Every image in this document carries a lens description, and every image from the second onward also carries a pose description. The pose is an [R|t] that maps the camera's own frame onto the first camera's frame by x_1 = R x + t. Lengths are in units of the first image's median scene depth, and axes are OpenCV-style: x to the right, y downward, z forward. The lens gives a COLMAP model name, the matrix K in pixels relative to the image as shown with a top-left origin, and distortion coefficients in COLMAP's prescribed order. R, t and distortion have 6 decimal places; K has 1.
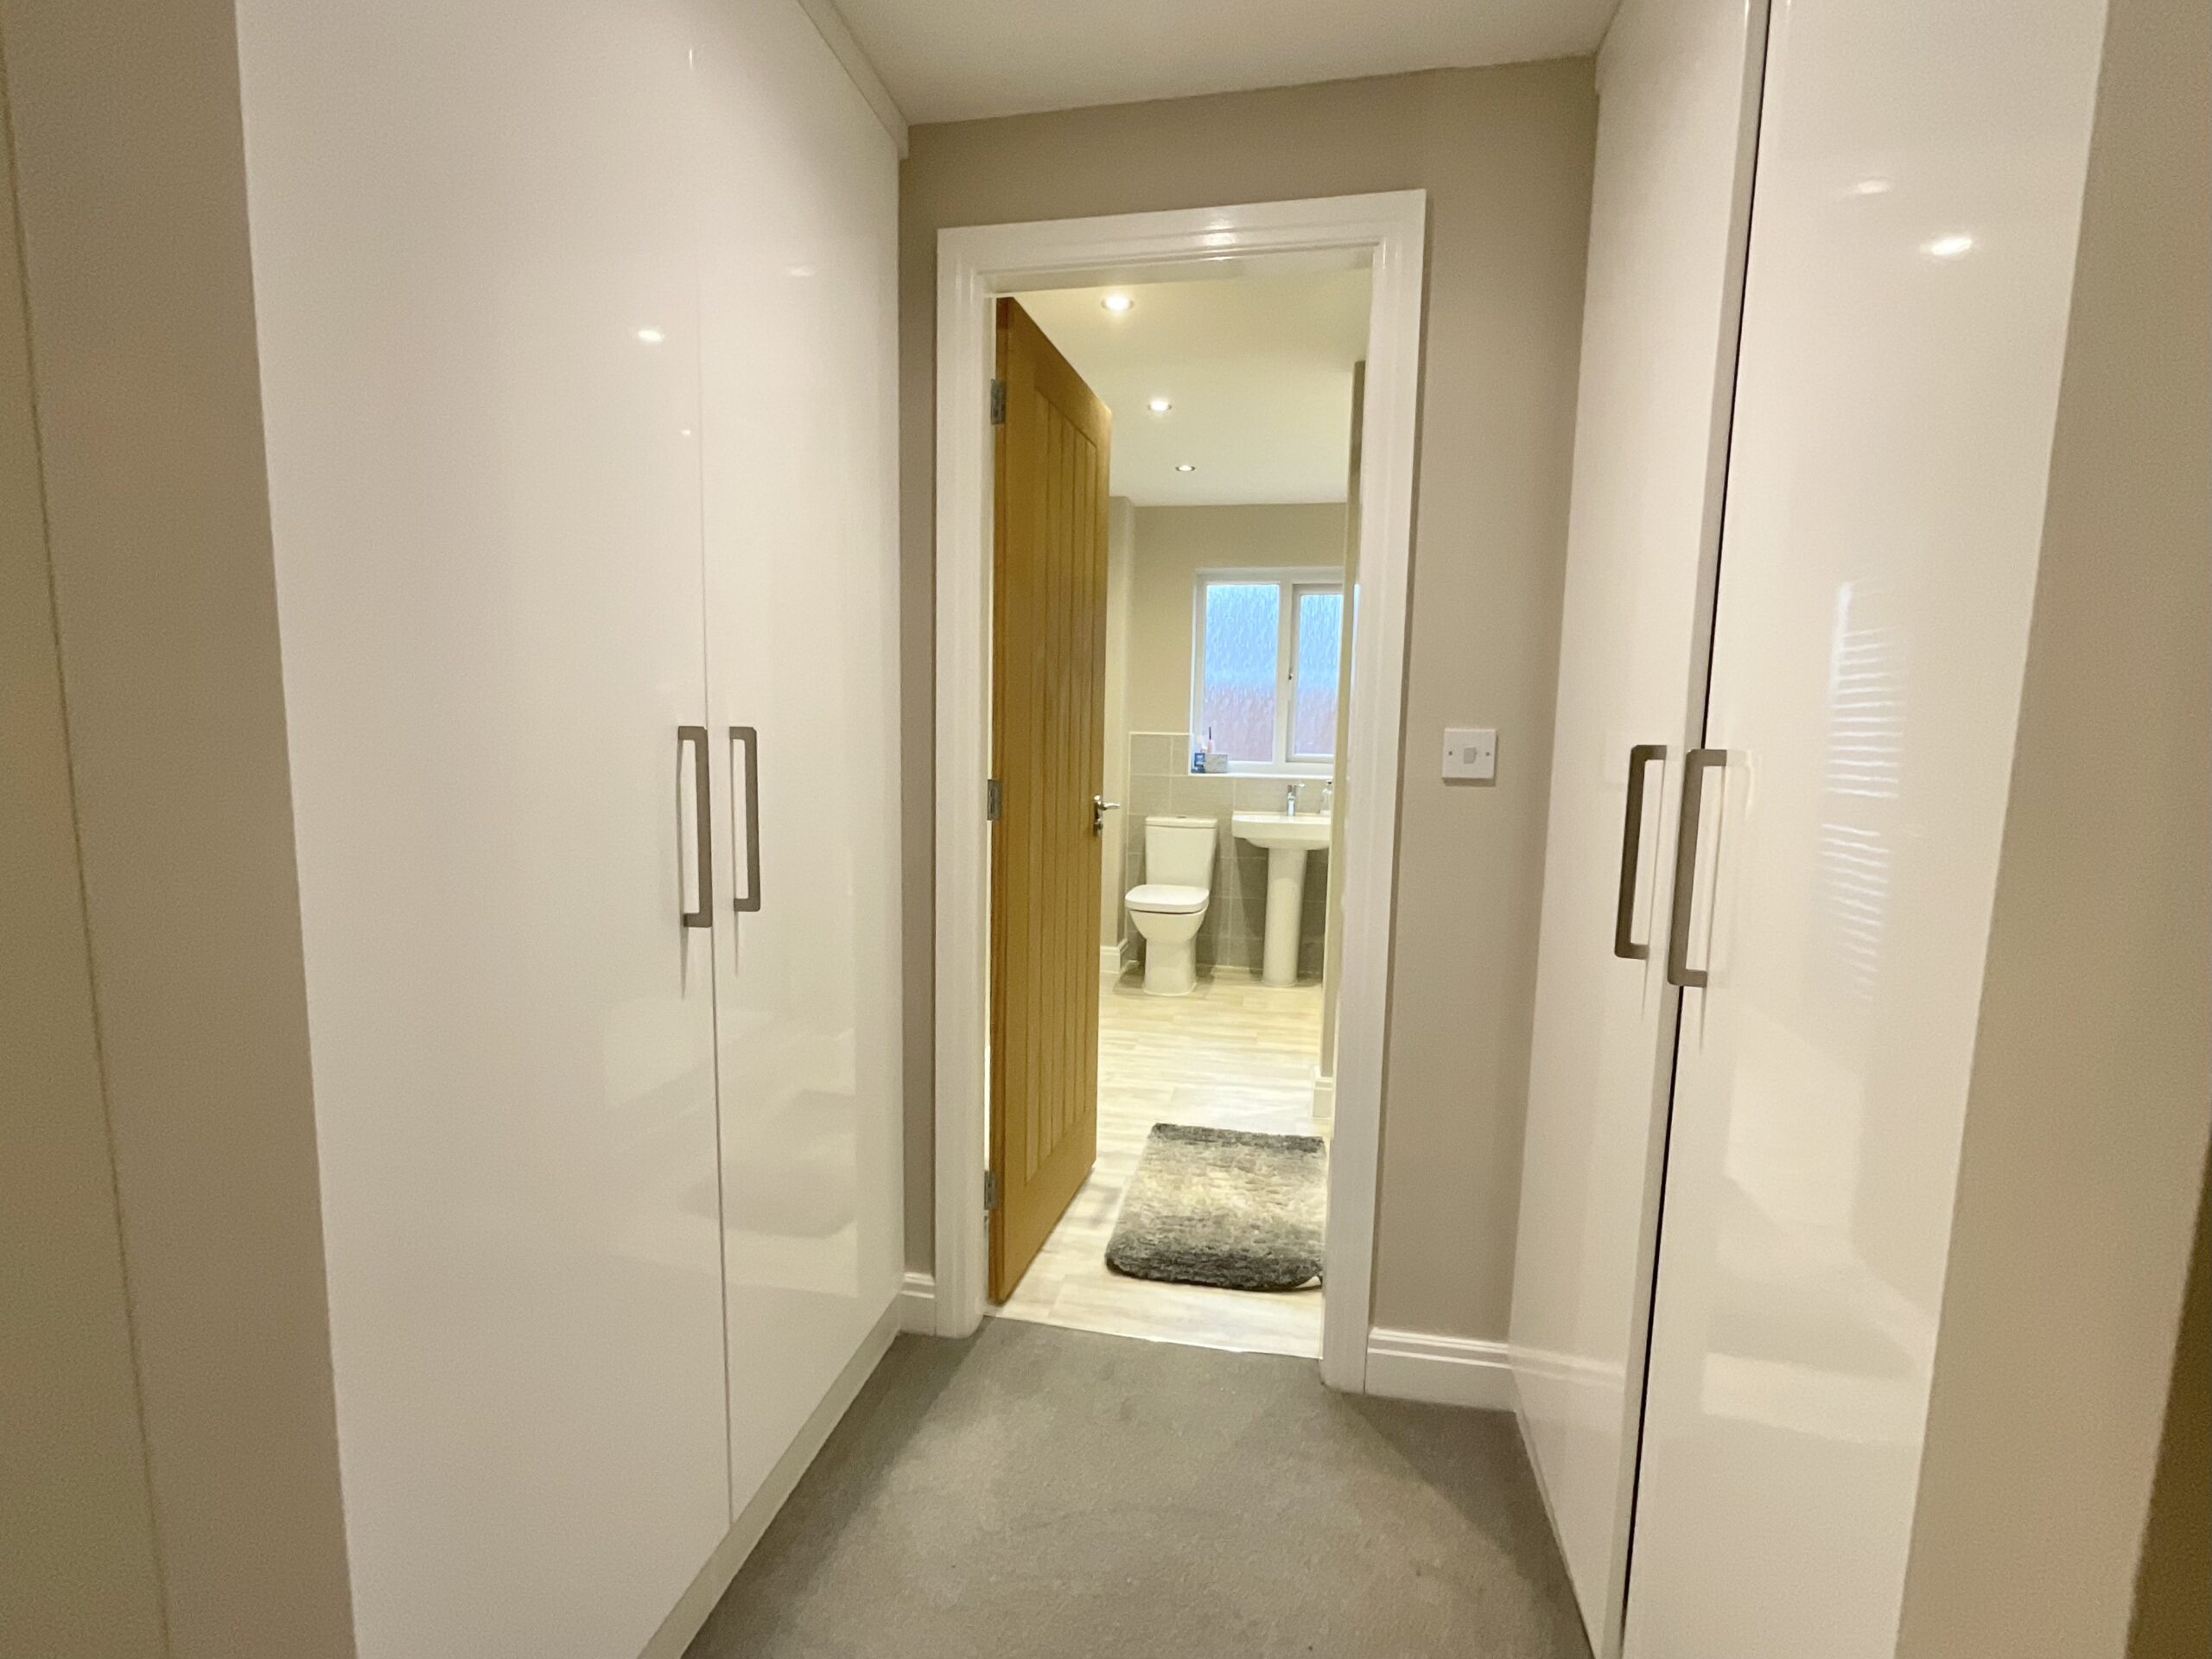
lens RADIAL K [[920.5, 0, 1106.2], [0, 920.5, 833.5], [0, 0, 1]] dist [-0.001196, -0.000255]
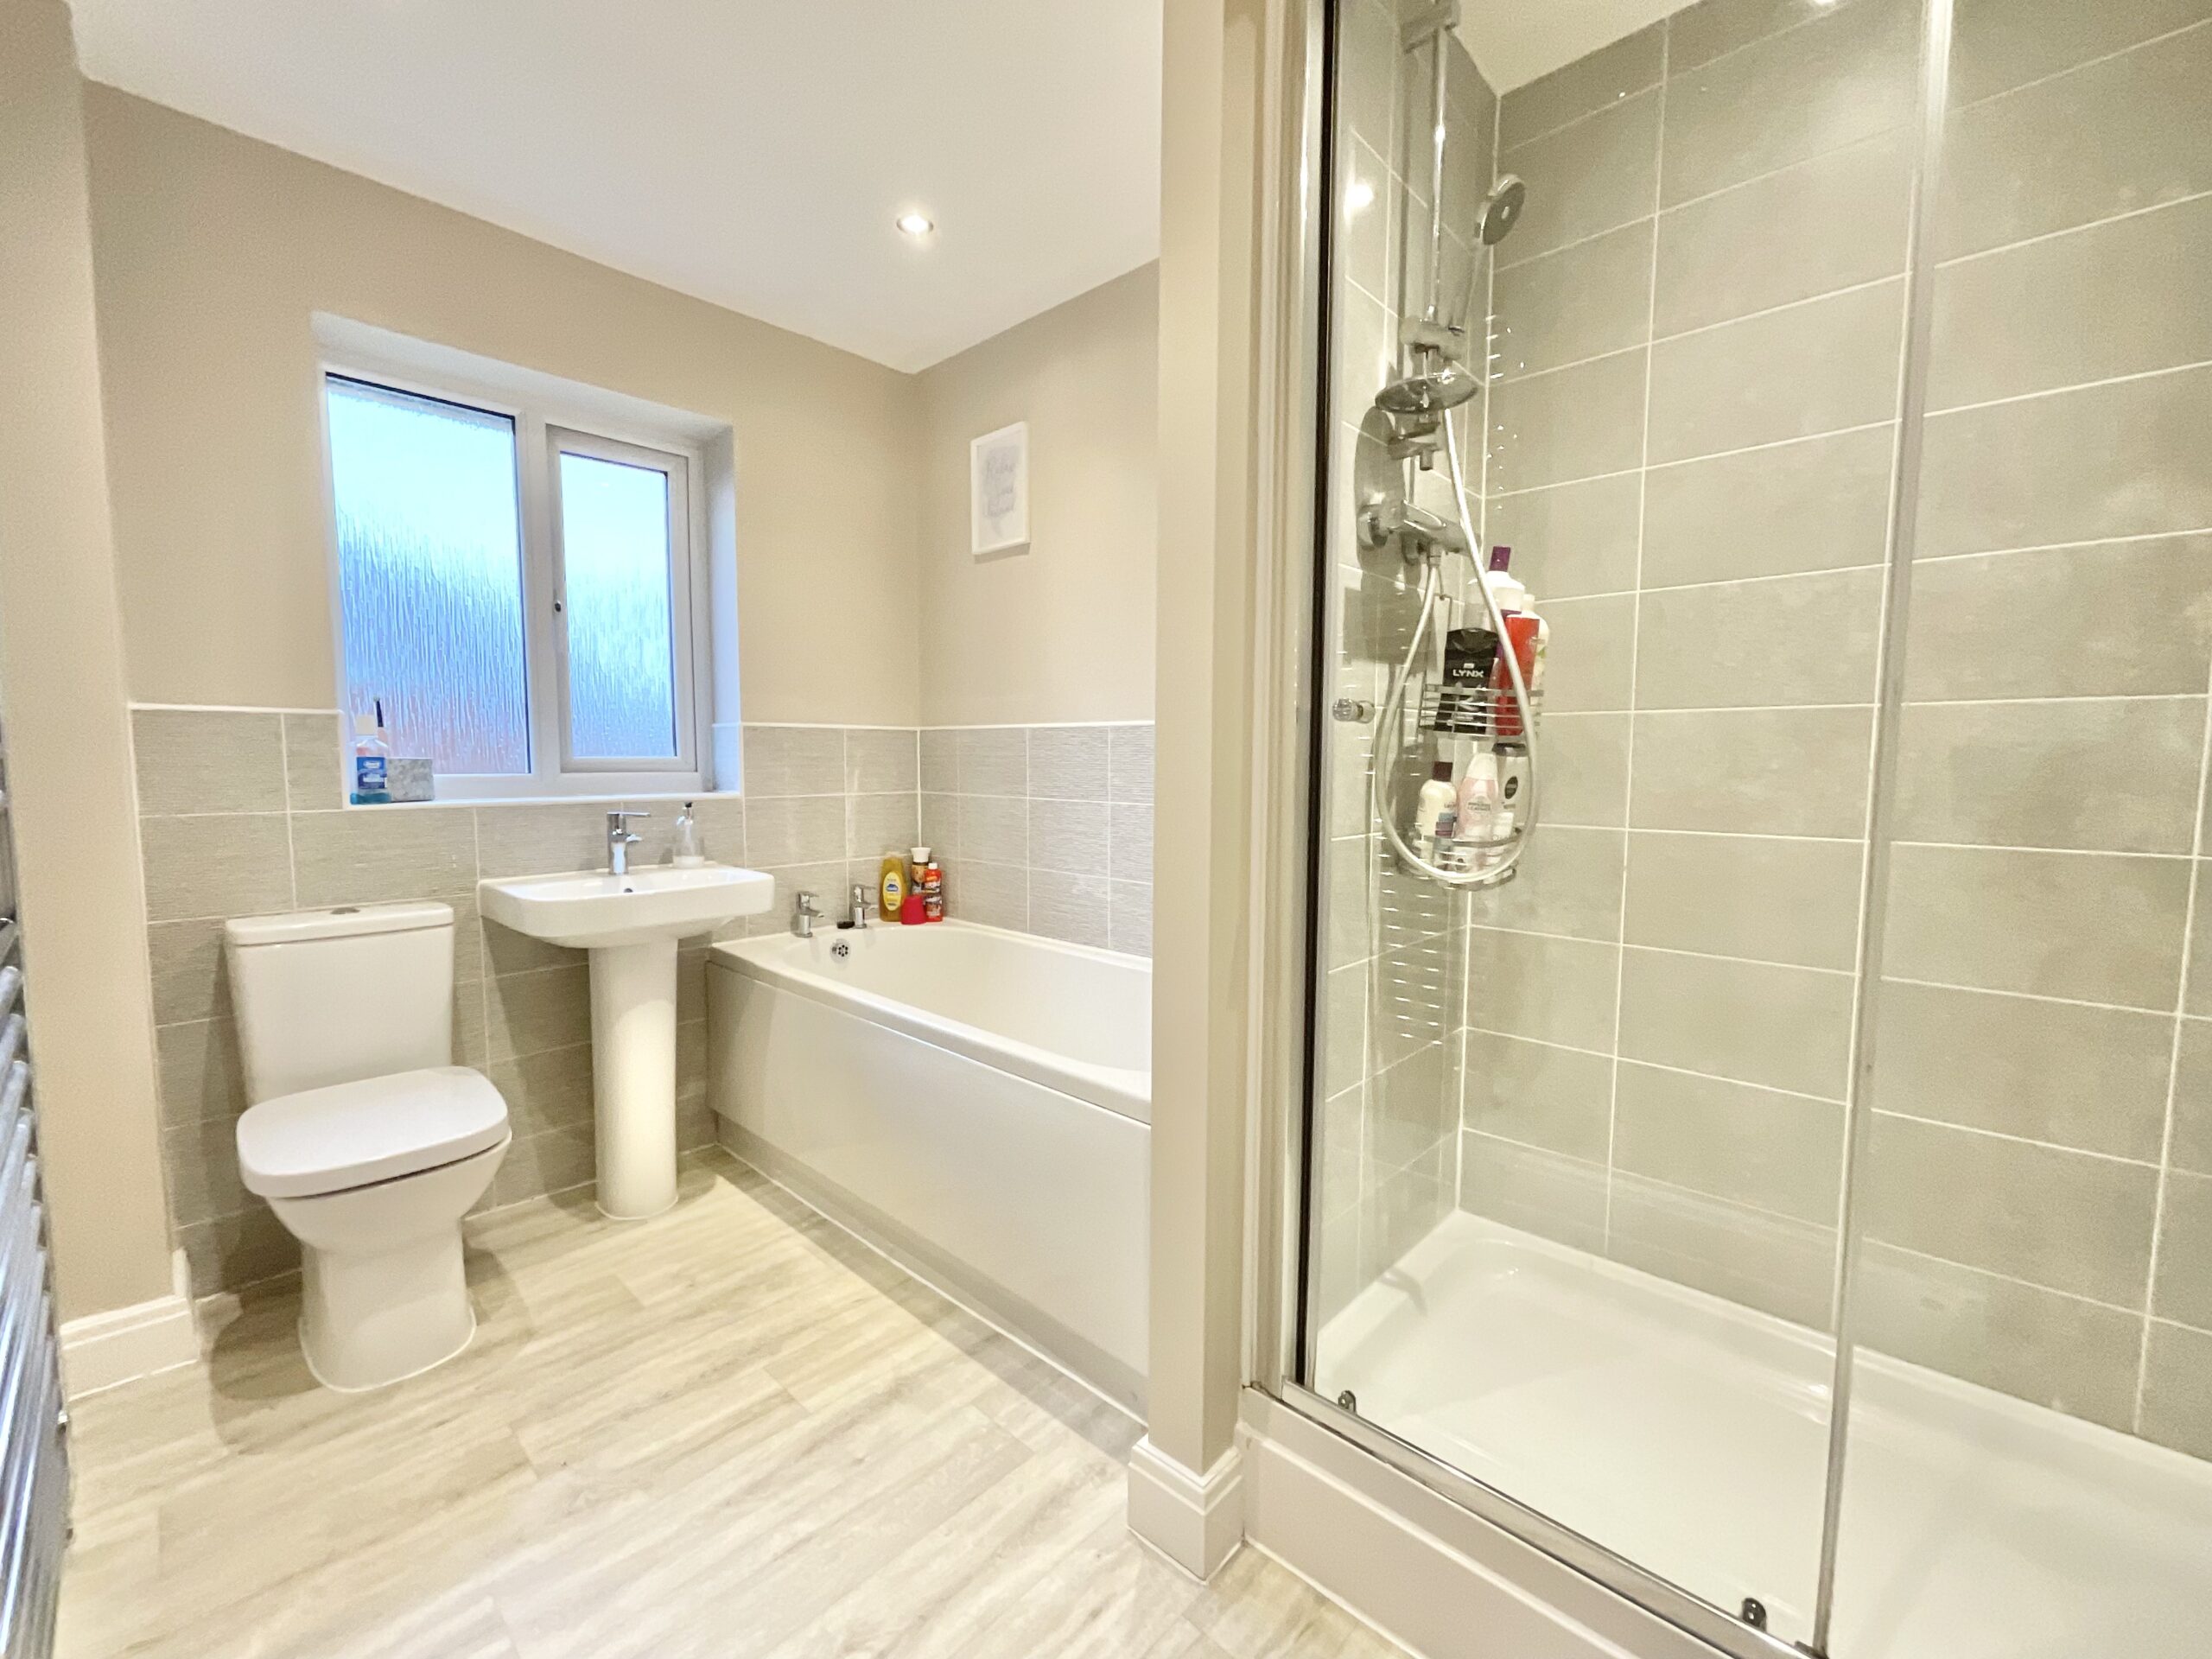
lens RADIAL K [[920.5, 0, 1106.2], [0, 920.5, 833.5], [0, 0, 1]] dist [-0.001196, -0.000255]
pose [[0.537550, -0.087171, 0.838714, -0.082541], [0.100447, 0.994180, 0.038951, -0.036257], [-0.837228, 0.063309, 0.543178, 0.515560]]
